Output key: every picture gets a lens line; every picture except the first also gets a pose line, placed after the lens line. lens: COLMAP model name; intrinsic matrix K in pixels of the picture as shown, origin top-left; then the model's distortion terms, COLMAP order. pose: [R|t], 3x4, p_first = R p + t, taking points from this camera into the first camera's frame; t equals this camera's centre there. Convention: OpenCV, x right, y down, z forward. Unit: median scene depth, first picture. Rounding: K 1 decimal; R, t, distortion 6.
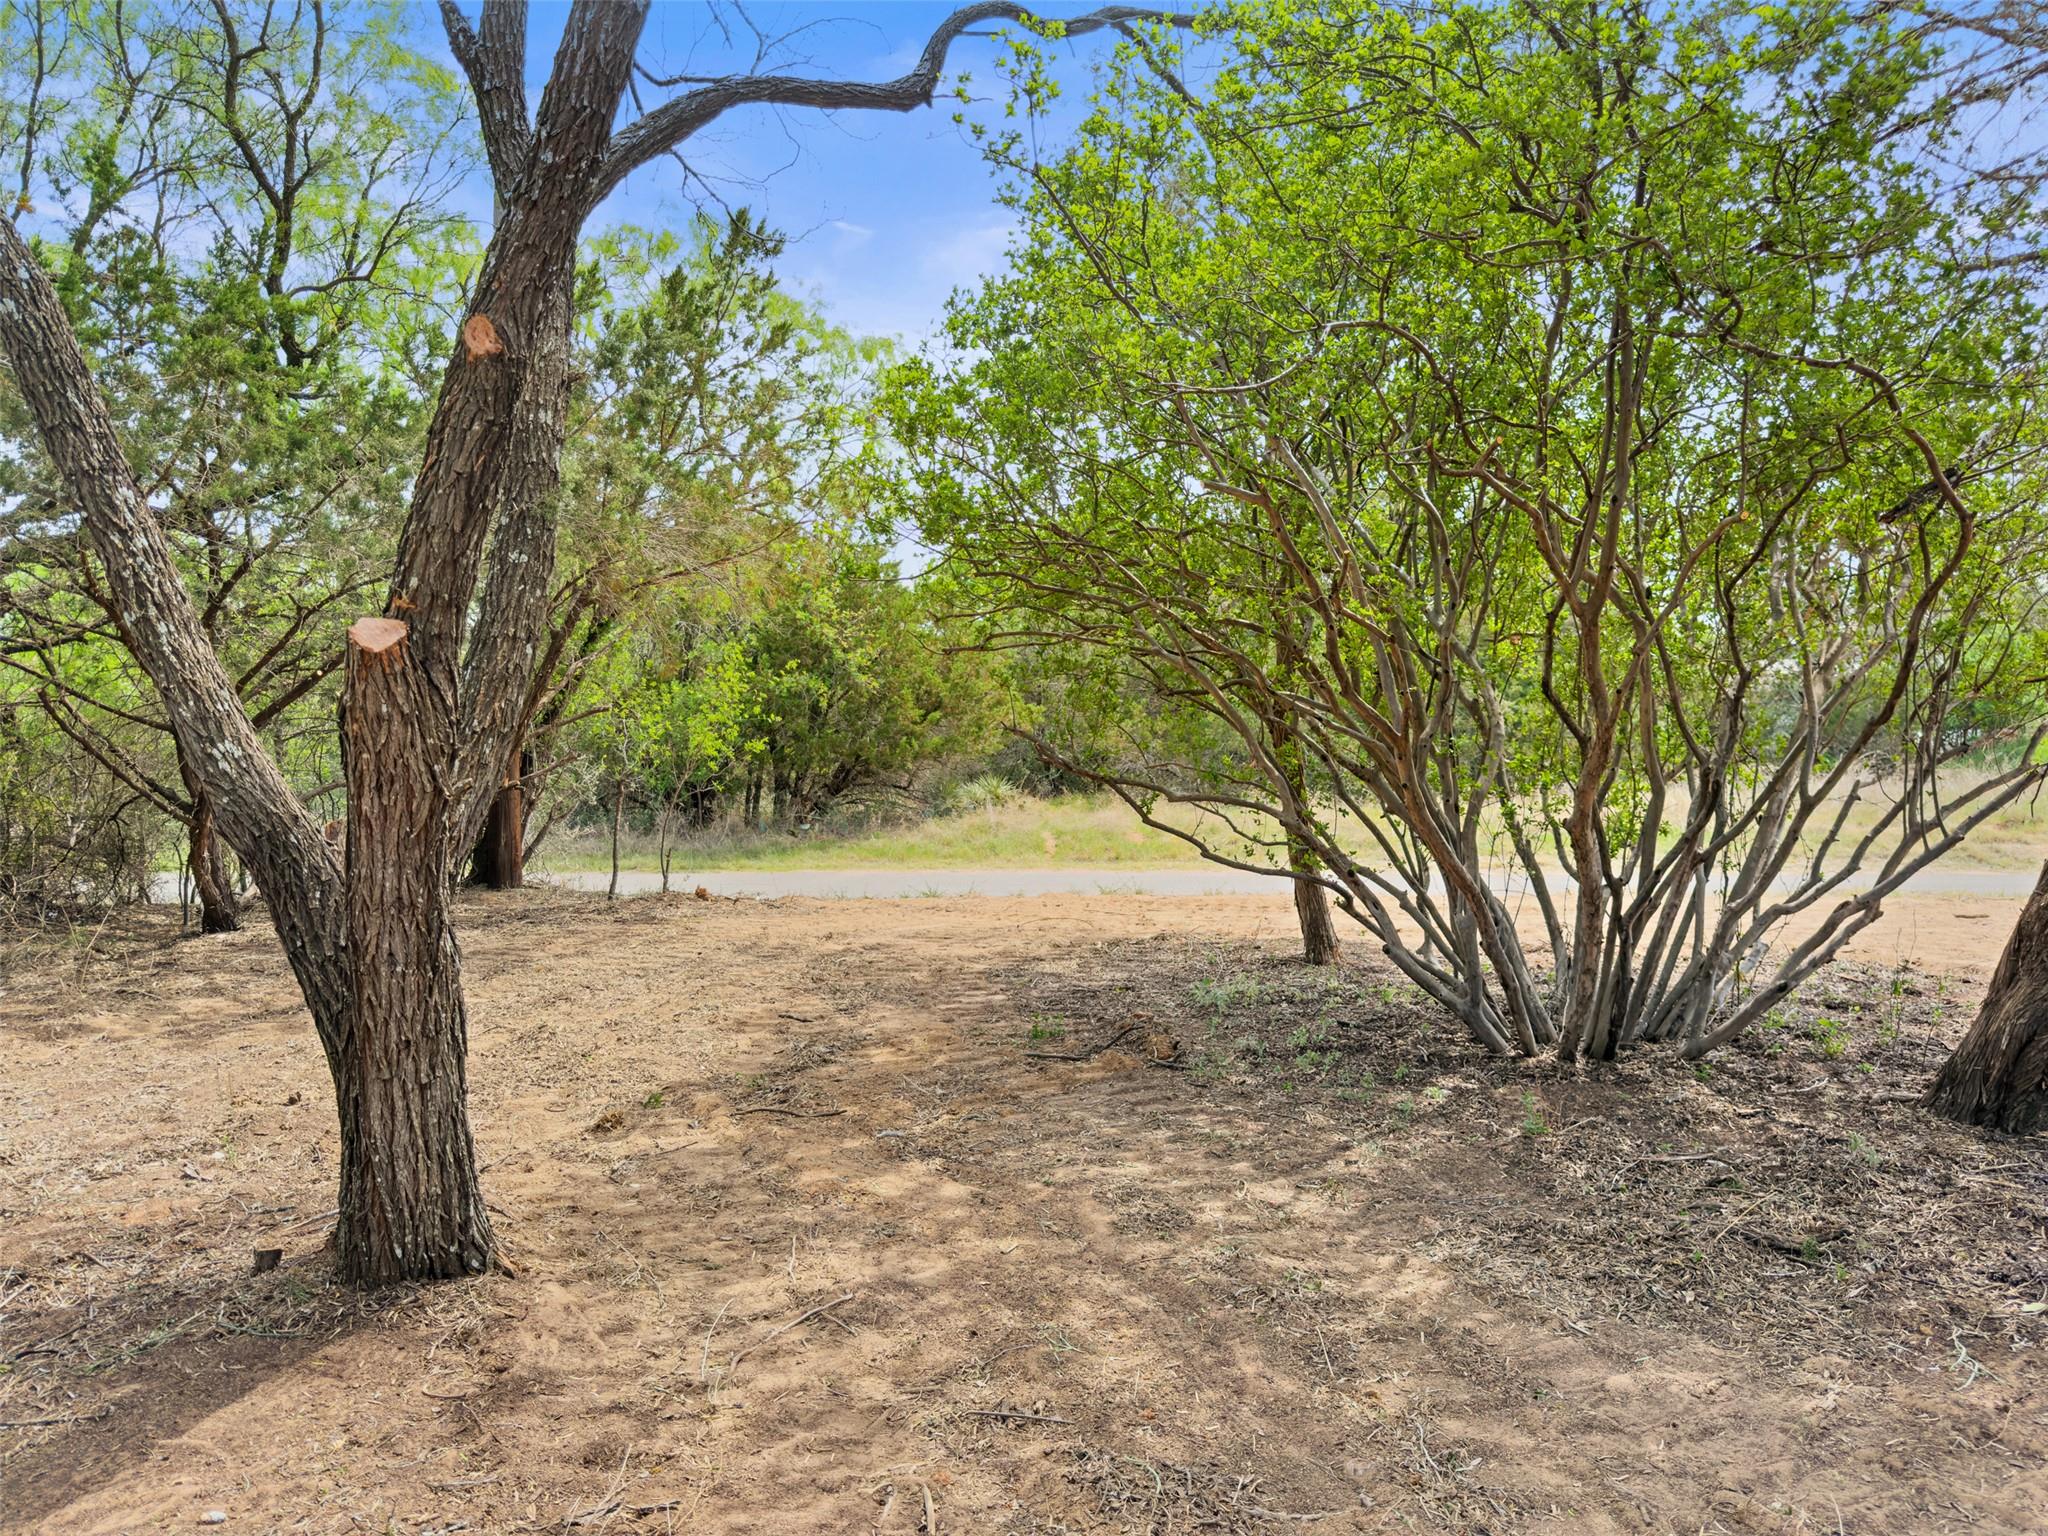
lens RADIAL K [[1448.8, 0, 1024.6], [0, 1448.8, 781.1], [0, 0, 1]] dist [-0.004476, -0.004457]
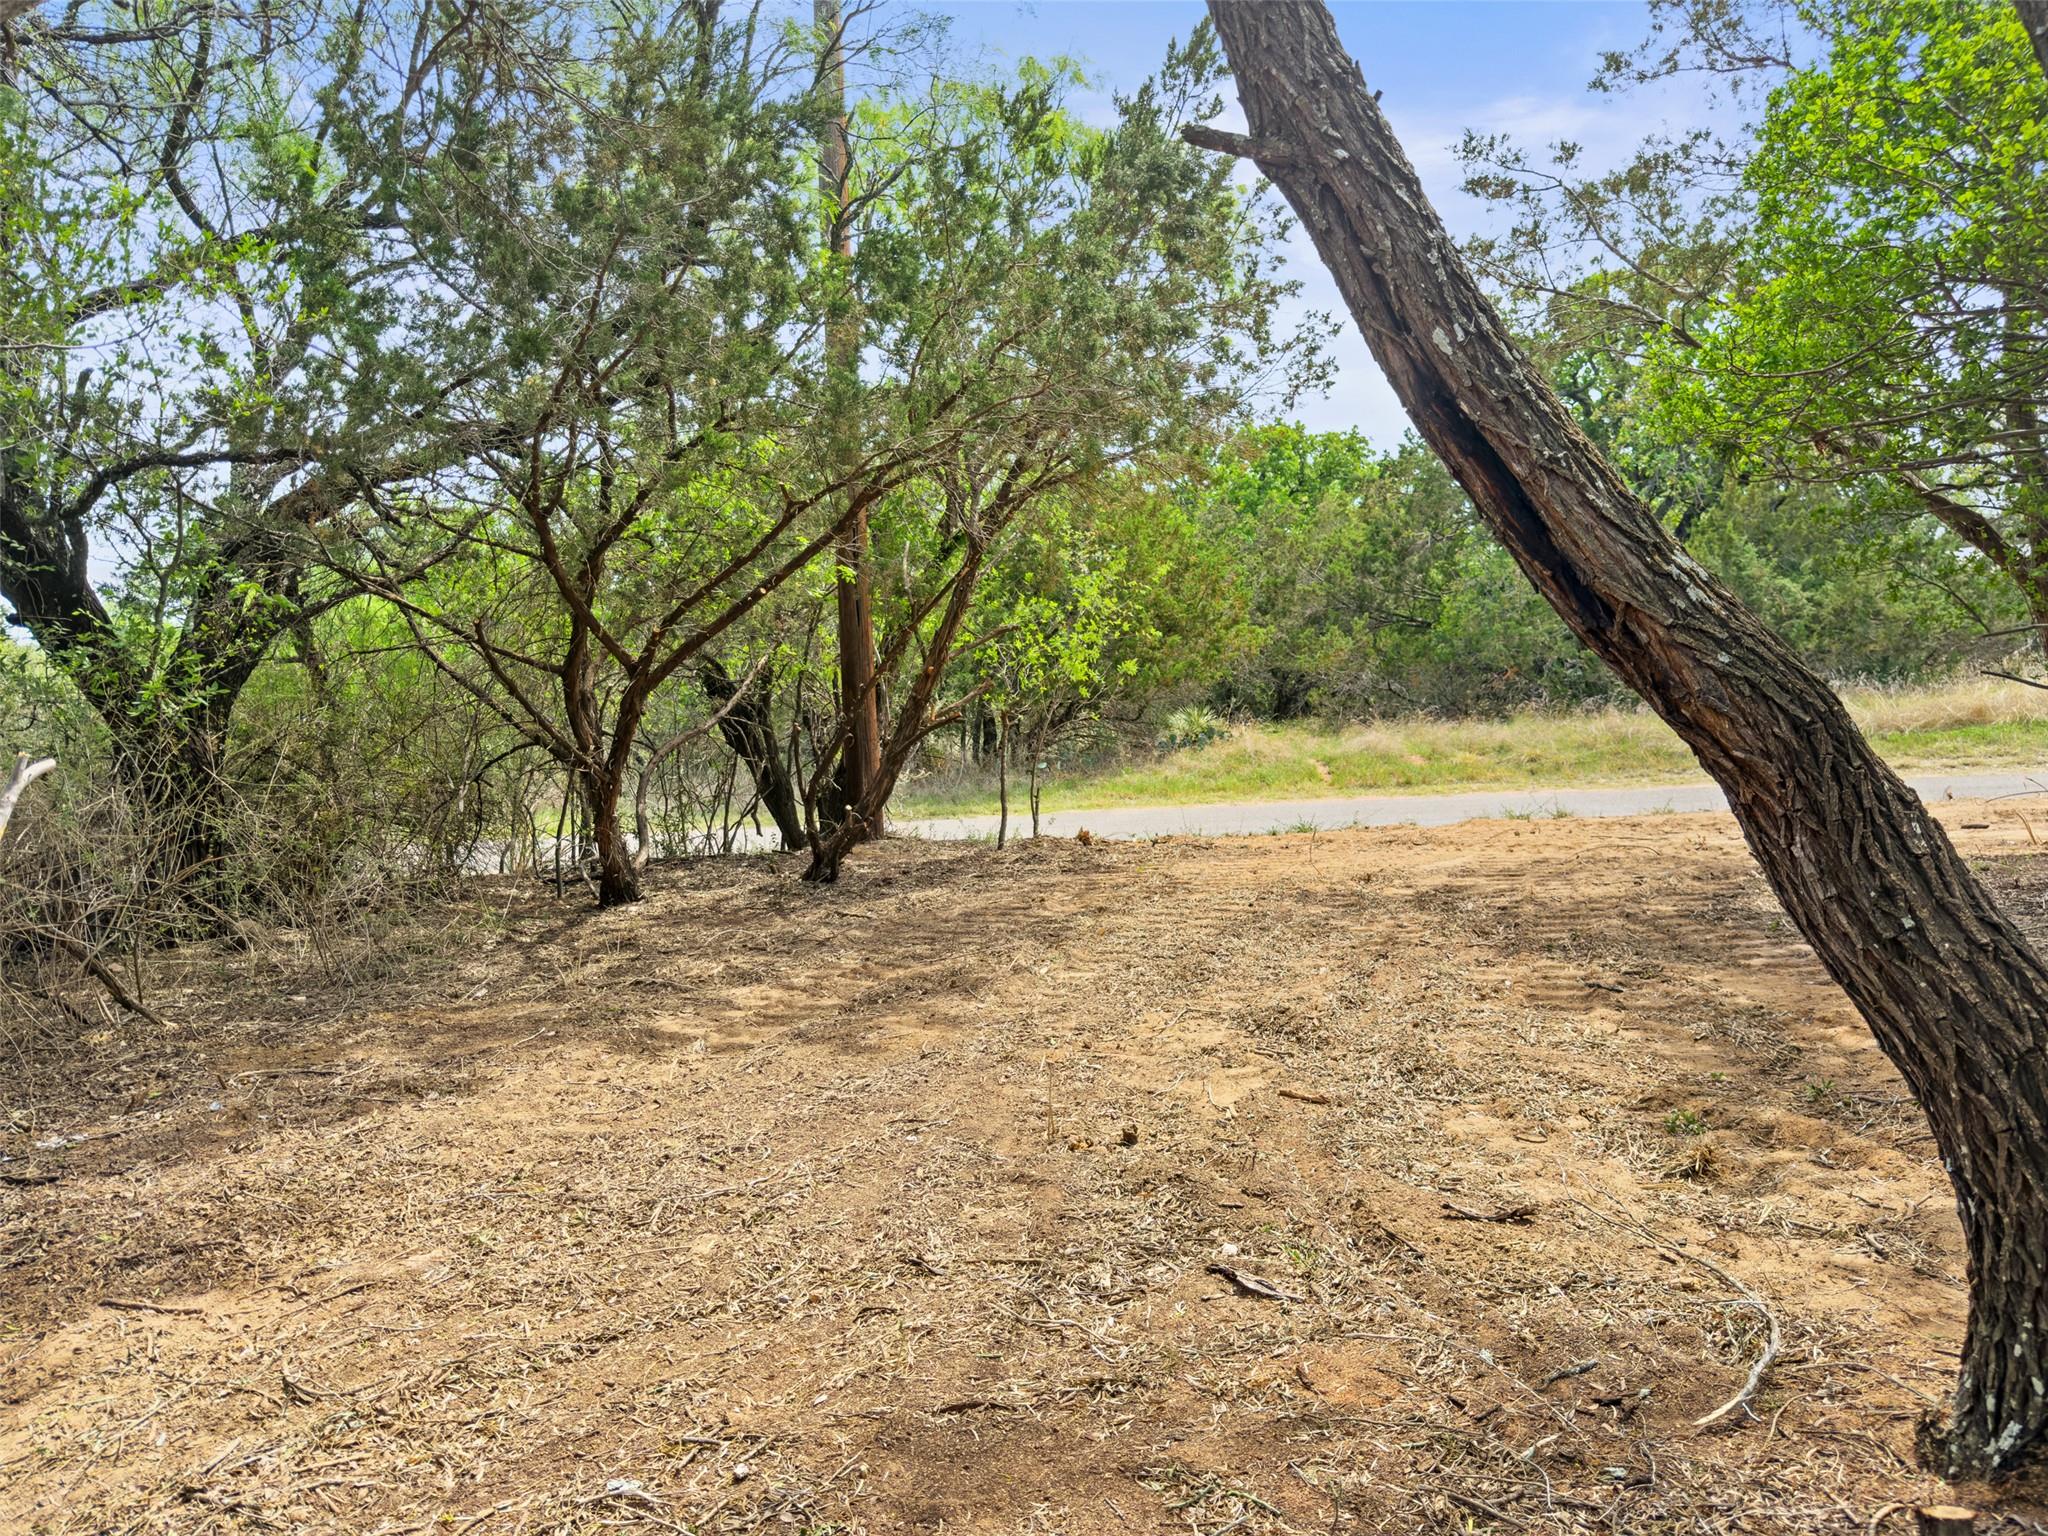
lens RADIAL K [[1448.8, 0, 1024.6], [0, 1448.8, 781.1], [0, 0, 1]] dist [-0.004476, -0.004457]
pose [[0.997221, -0.045701, -0.058834, -0.217910], [0.048112, 0.998031, 0.040237, 0.006814], [0.056879, -0.042955, 0.997457, 0.127893]]
